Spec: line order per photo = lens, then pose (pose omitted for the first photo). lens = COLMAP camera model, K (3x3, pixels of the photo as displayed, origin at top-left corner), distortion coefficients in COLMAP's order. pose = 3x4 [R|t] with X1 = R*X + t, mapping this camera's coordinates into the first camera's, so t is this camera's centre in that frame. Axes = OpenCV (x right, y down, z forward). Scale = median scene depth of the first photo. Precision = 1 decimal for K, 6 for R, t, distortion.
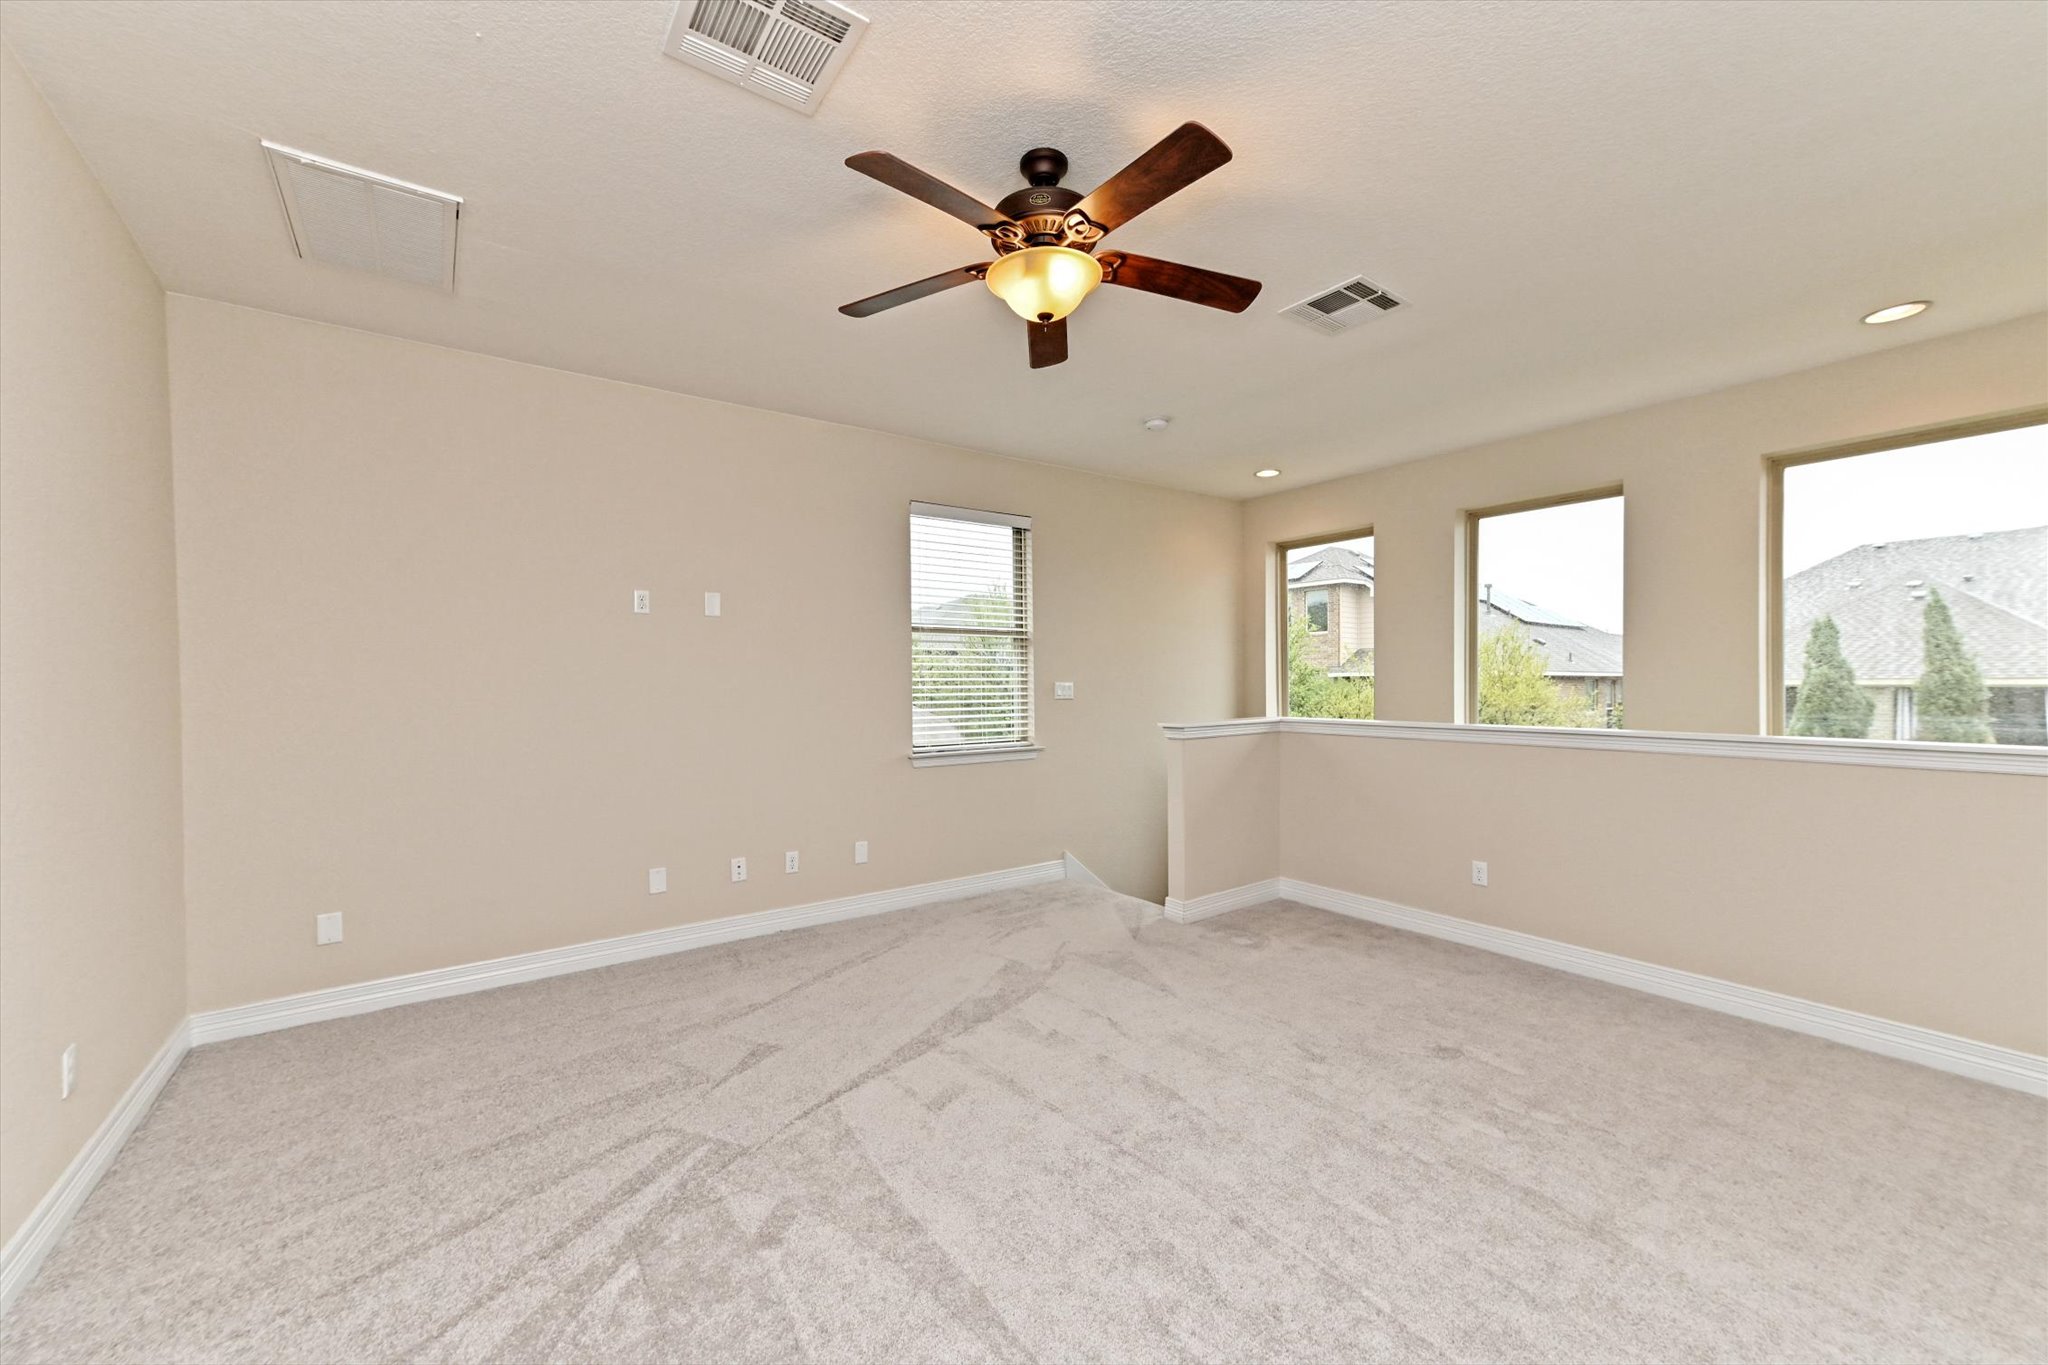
lens RADIAL K [[800.4, 0, 995.9], [0, 800.4, 688.2], [0, 0, 1]] dist [0.001116, 0.000275]
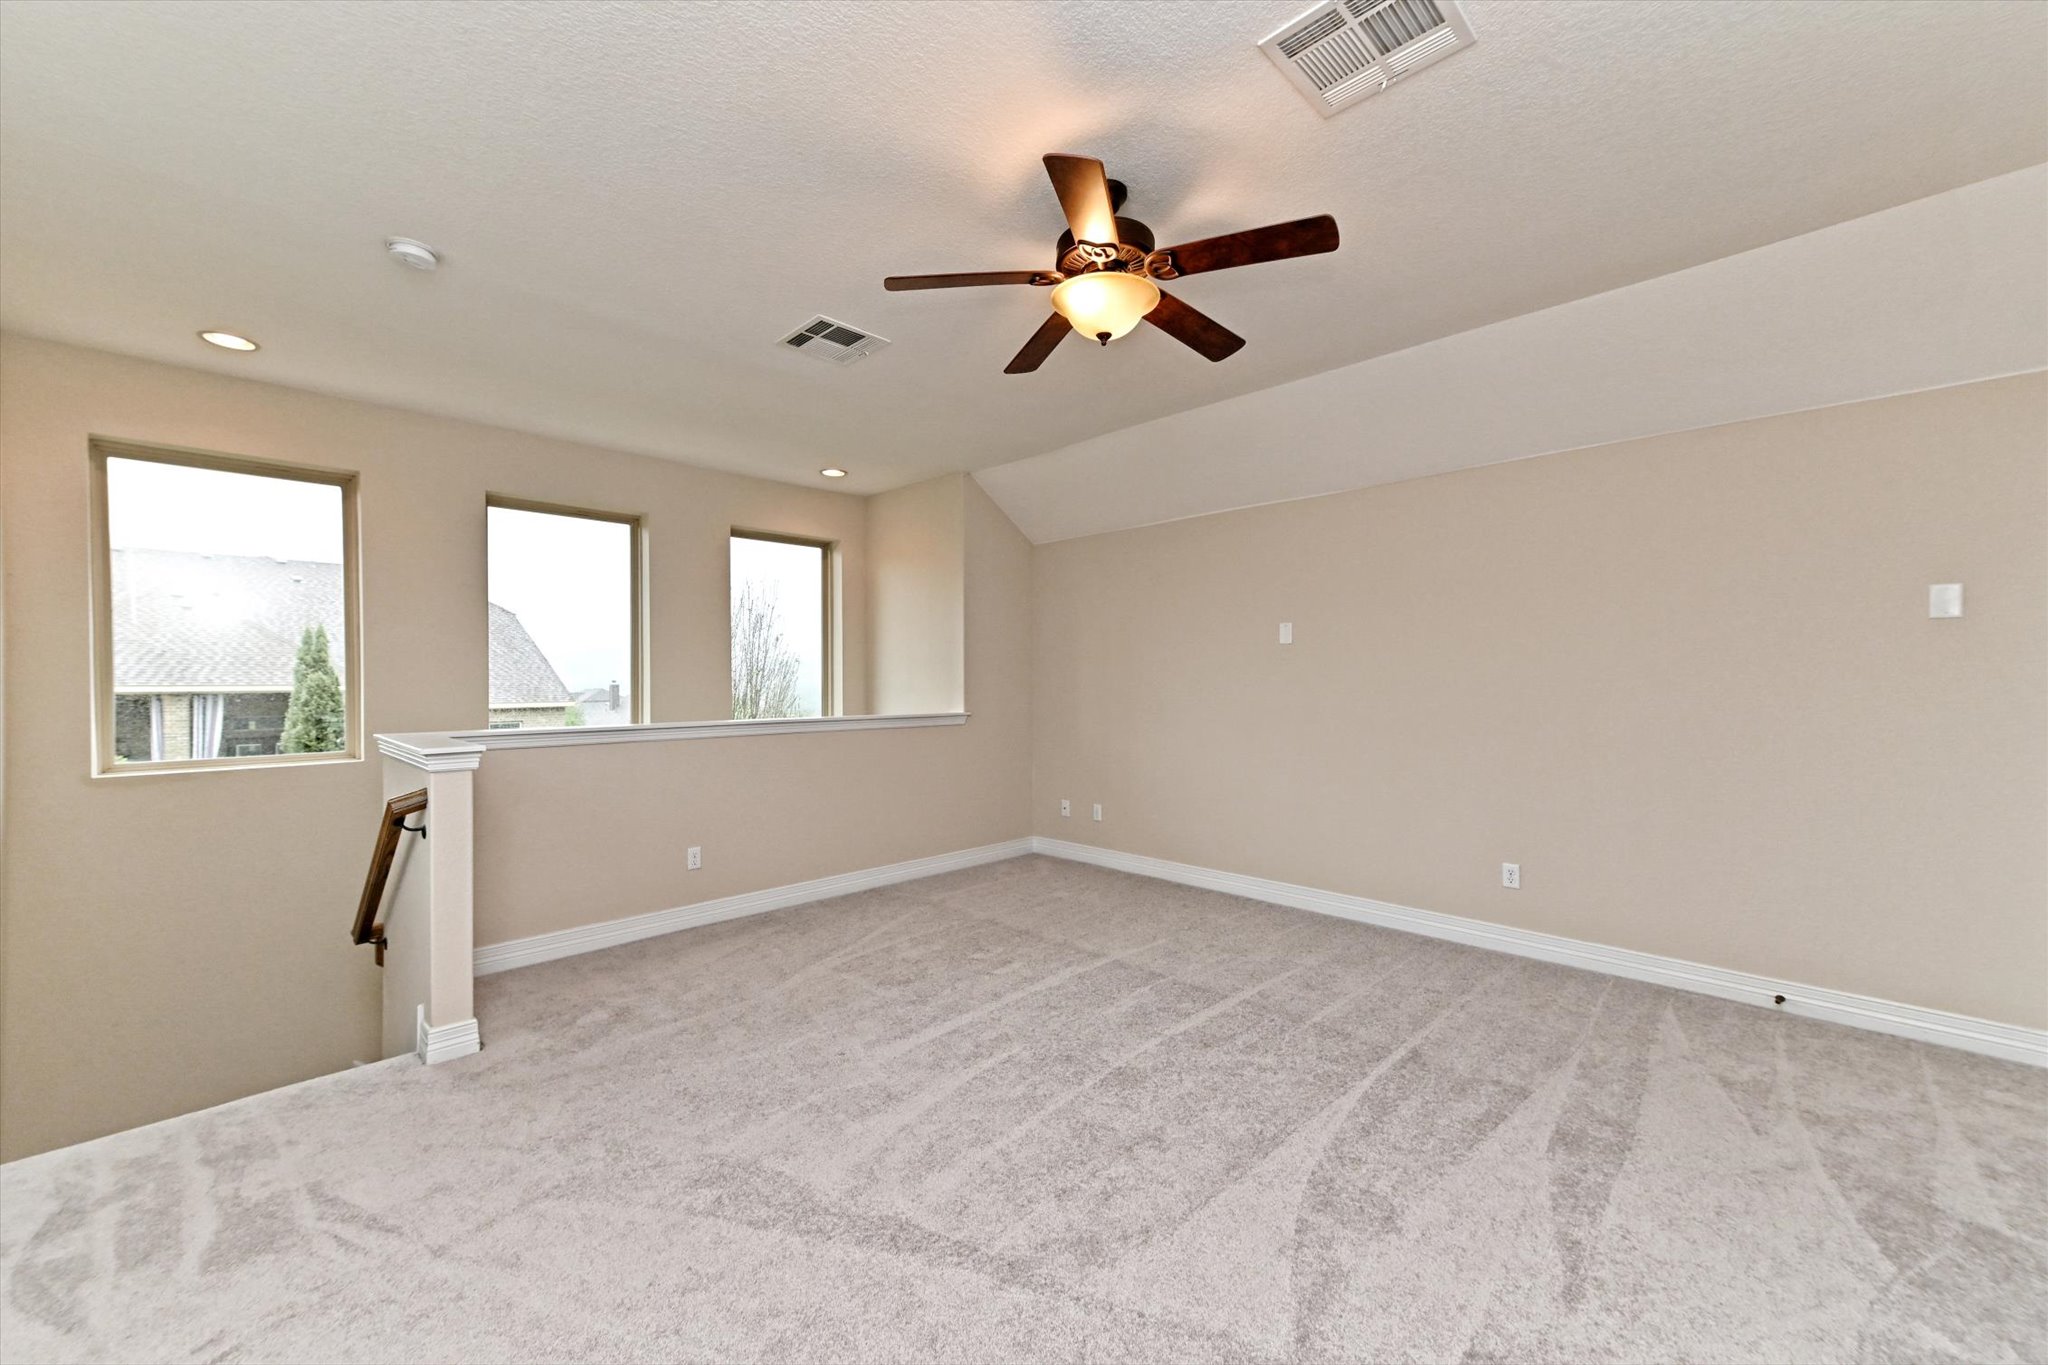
lens RADIAL K [[808.2, 0, 1024.0], [0, 808.2, 682.5], [0, 0, 1]] dist [-0.000214, 0.000468]
pose [[-0.149566, -0.001315, 0.988751, -0.174258], [0.018170, 0.999827, 0.004078, -0.001196], [-0.988585, 0.018576, -0.149516, 0.230320]]
